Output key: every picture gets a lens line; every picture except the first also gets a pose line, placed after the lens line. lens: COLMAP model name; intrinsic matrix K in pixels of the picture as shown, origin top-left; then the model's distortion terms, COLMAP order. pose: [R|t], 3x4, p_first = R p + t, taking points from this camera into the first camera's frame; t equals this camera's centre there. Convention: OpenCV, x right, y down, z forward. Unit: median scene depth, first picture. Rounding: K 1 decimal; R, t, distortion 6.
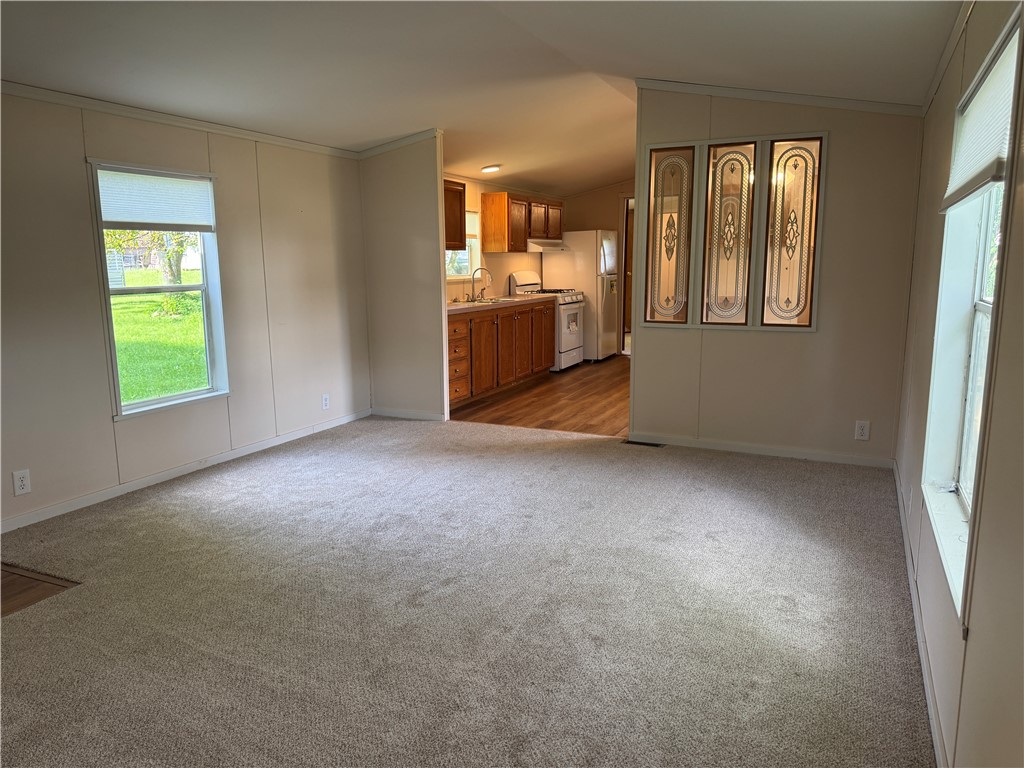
lens RADIAL K [[720.6, 0, 512.8], [0, 720.6, 386.9], [0, 0, 1]] dist [0.056915, -0.049250]
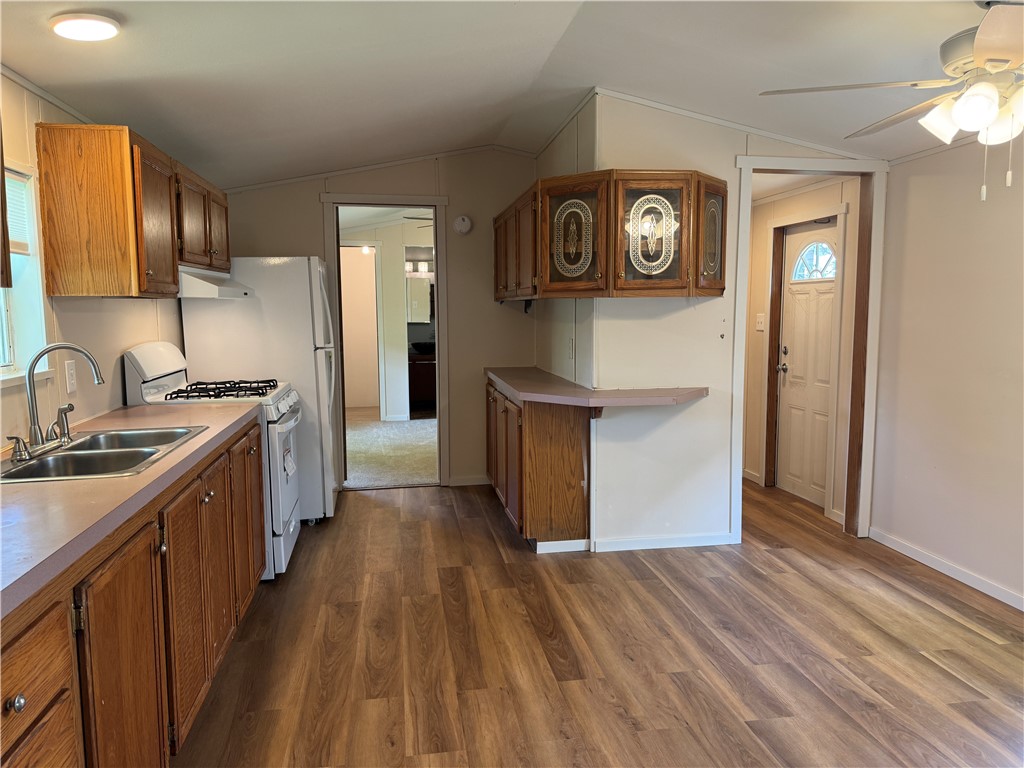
lens RADIAL K [[720.6, 0, 514.9], [0, 720.6, 374.4], [0, 0, 1]] dist [0.056915, -0.049250]
pose [[0.817874, -0.054123, 0.572846, -0.058783], [0.104690, 0.992946, -0.055655, -0.103416], [-0.565793, 0.105490, 0.817772, 0.573378]]
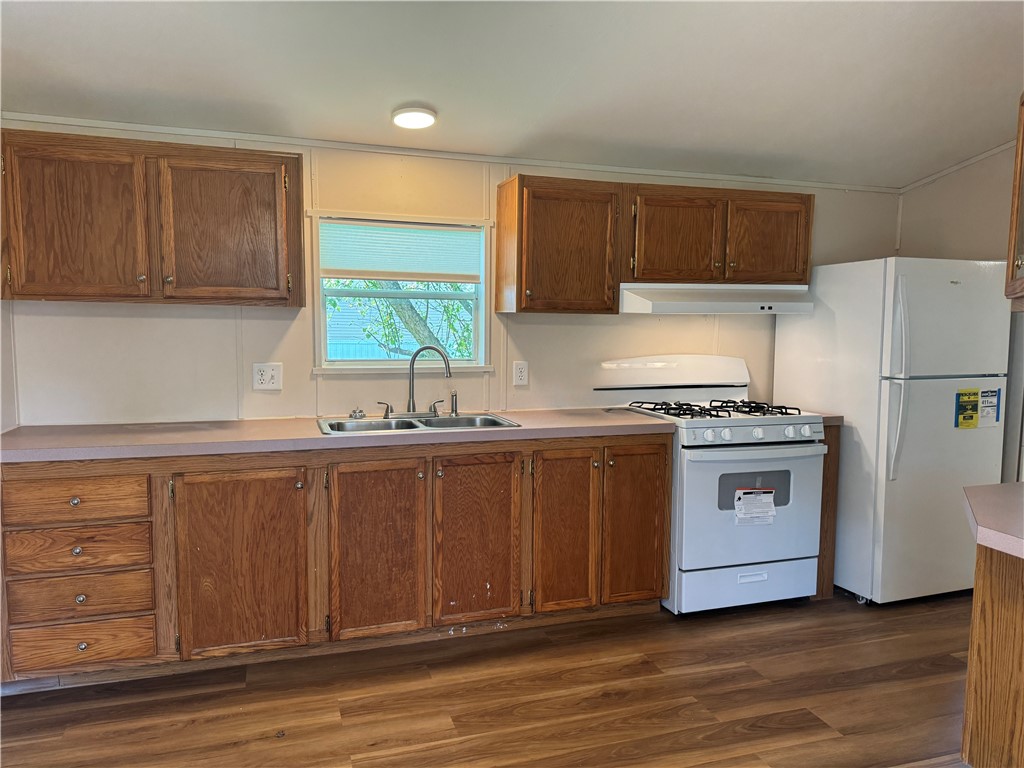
lens RADIAL K [[720.6, 0, 514.4], [0, 720.6, 383.5], [0, 0, 1]] dist [0.056915, -0.049250]
pose [[0.692986, 0.077283, -0.716797, 0.278699], [-0.141343, 0.989507, -0.029962, -0.123387], [0.706960, 0.122078, 0.696638, 0.661461]]
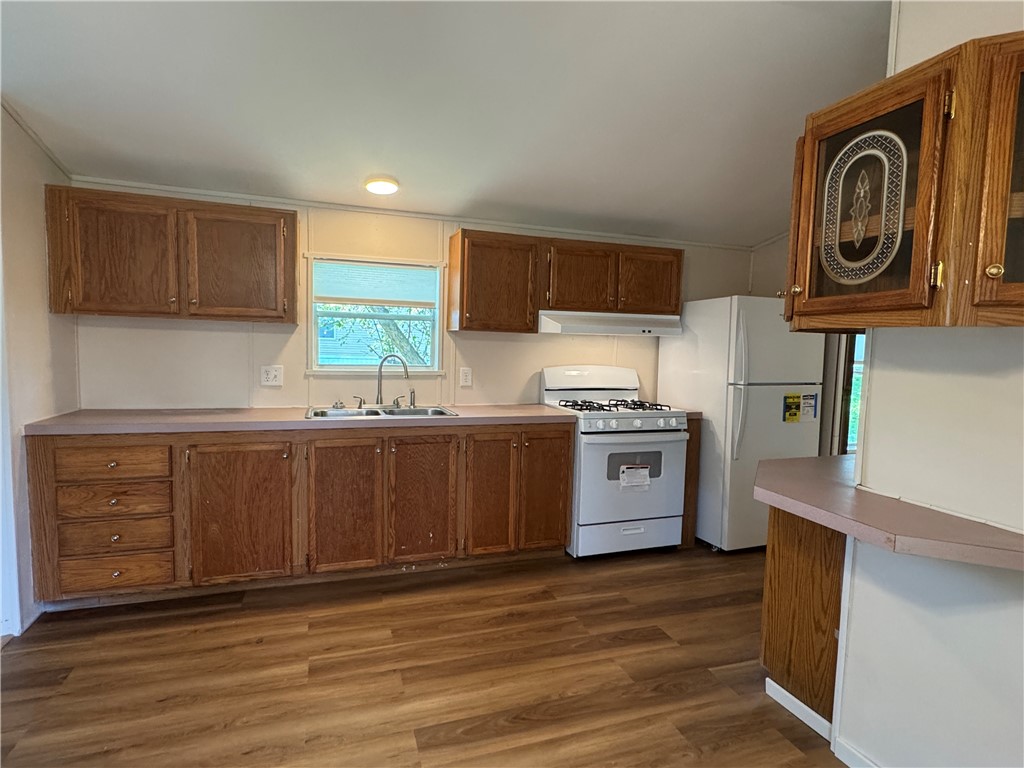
lens RADIAL K [[542.1, 0, 508.1], [0, 542.1, 381.3], [0, 0, 1]] dist [0.003565, 0.006786]
pose [[0.702312, 0.075097, -0.707897, 0.302965], [-0.155777, 0.986531, -0.049892, -0.123044], [0.694616, 0.145314, 0.704551, 0.682731]]
